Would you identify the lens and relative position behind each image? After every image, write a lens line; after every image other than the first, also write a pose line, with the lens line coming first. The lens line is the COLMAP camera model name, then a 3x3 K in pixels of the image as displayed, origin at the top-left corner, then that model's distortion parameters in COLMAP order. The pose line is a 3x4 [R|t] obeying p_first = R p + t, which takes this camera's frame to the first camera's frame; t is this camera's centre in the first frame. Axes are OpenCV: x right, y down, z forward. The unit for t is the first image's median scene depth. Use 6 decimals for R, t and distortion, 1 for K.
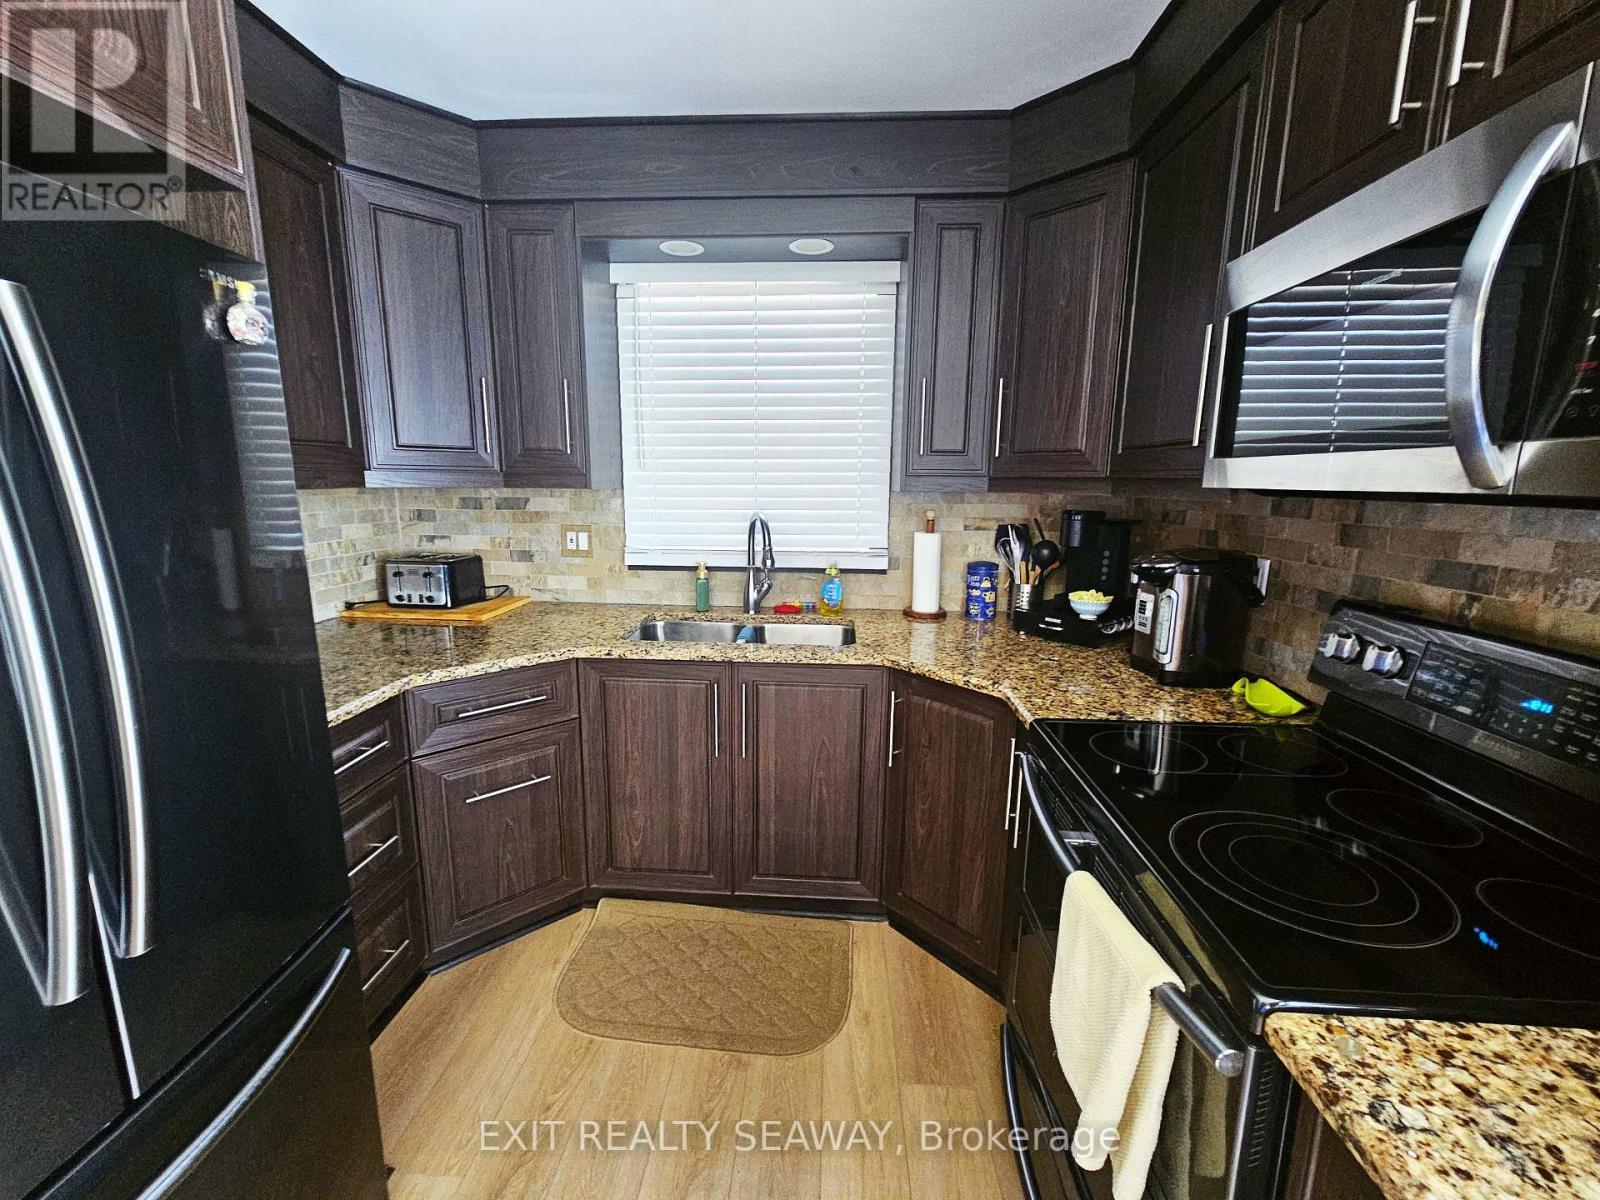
lens RADIAL K [[651.9, 0, 798.9], [0, 651.9, 596.0], [0, 0, 1]] dist [-0.000259, 0.000698]
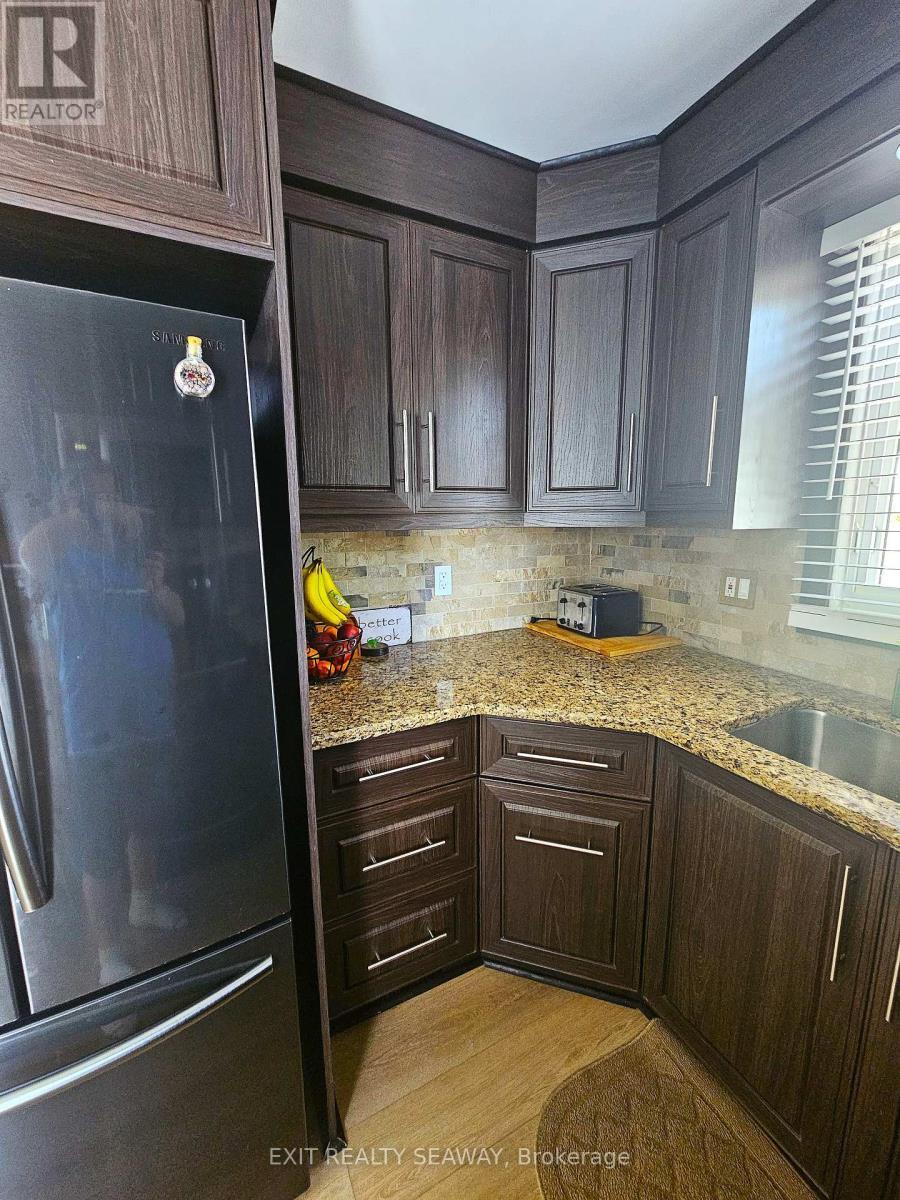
lens RADIAL K [[488.9, 0, 447.4], [0, 488.9, 597.5], [0, 0, 1]] dist [-0.000259, 0.000698]
pose [[0.500724, 0.127224, -0.856206, 0.035025], [-0.141220, 0.987894, 0.064204, -0.077662], [0.854010, 0.088764, 0.512629, 0.442281]]
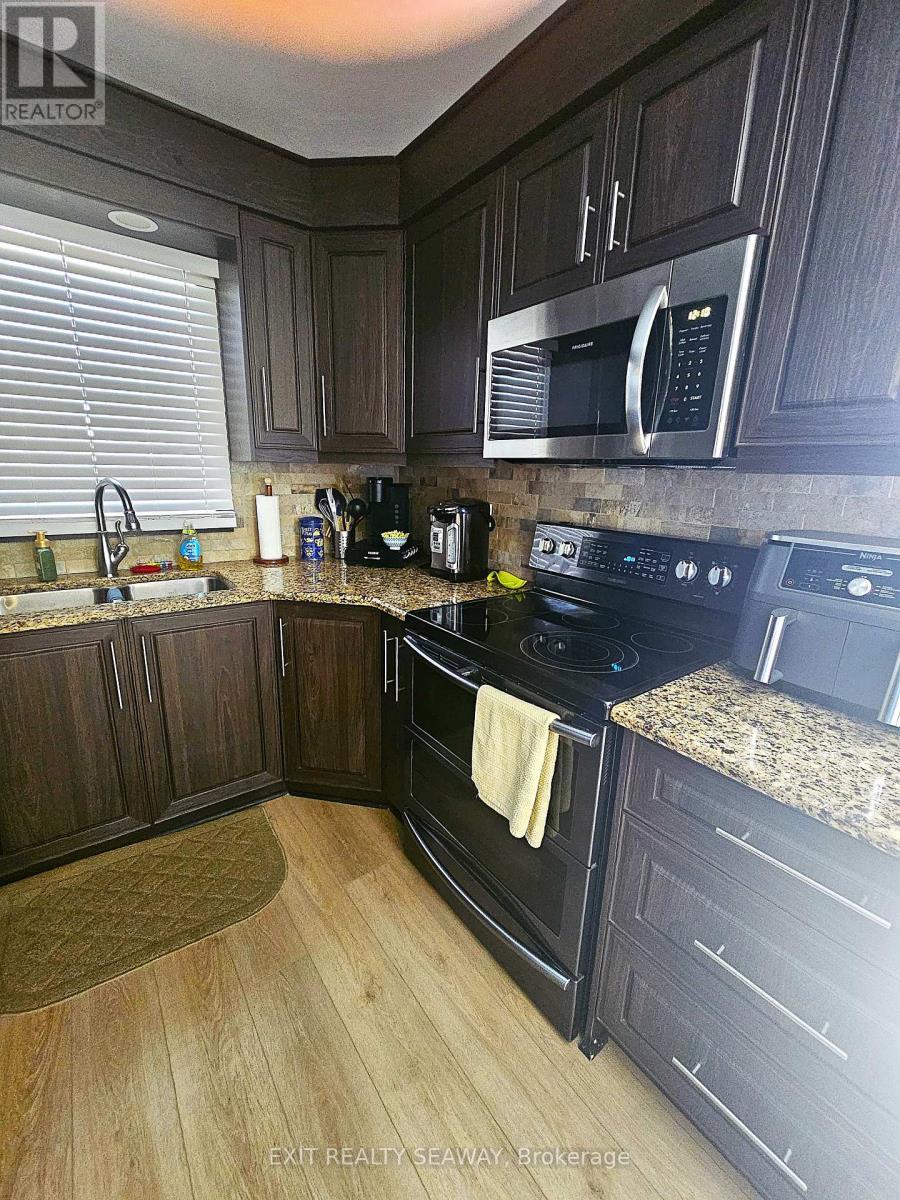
lens RADIAL K [[488.9, 0, 451.3], [0, 488.9, 597.1], [0, 0, 1]] dist [-0.000259, 0.000698]
pose [[0.767309, -0.150308, 0.623413, -0.185718], [0.092930, 0.987944, 0.123818, 0.015830], [-0.634508, -0.037073, 0.772027, 0.042161]]
